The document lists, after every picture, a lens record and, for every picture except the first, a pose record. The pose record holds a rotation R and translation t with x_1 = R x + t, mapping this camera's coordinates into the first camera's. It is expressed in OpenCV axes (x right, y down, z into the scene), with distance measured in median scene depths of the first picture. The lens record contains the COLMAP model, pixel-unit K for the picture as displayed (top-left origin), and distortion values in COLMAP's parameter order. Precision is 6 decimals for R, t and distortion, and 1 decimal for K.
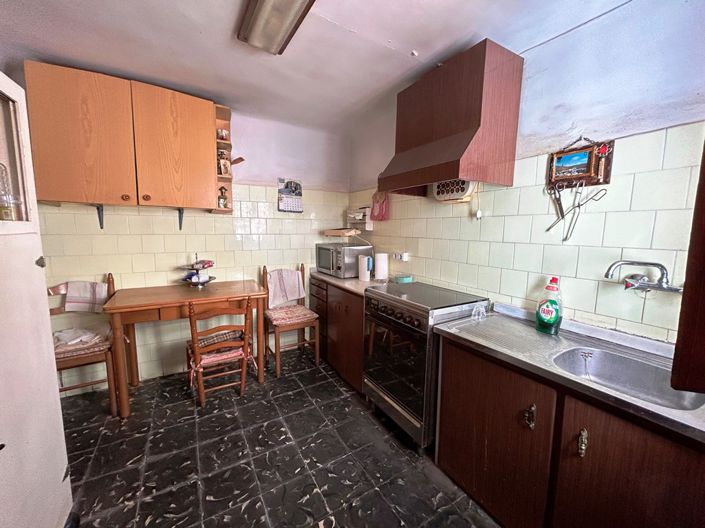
lens RADIAL K [[284.0, 0, 350.7], [0, 284.0, 262.7], [0, 0, 1]] dist [-0.003318, 0.000914]
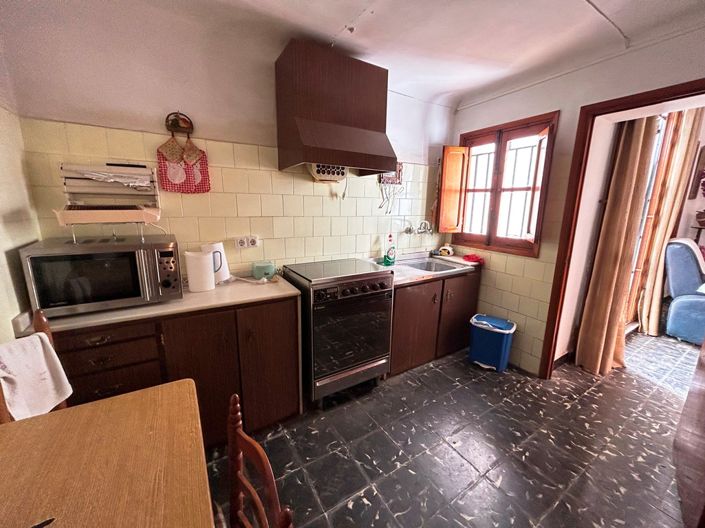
lens RADIAL K [[284.0, 0, 351.6], [0, 284.0, 263.3], [0, 0, 1]] dist [-0.003318, 0.000914]
pose [[-0.031159, -0.215460, 0.976015, -0.830477], [0.101961, 0.970710, 0.217544, -0.144584], [-0.994300, 0.106294, -0.008278, 0.990258]]
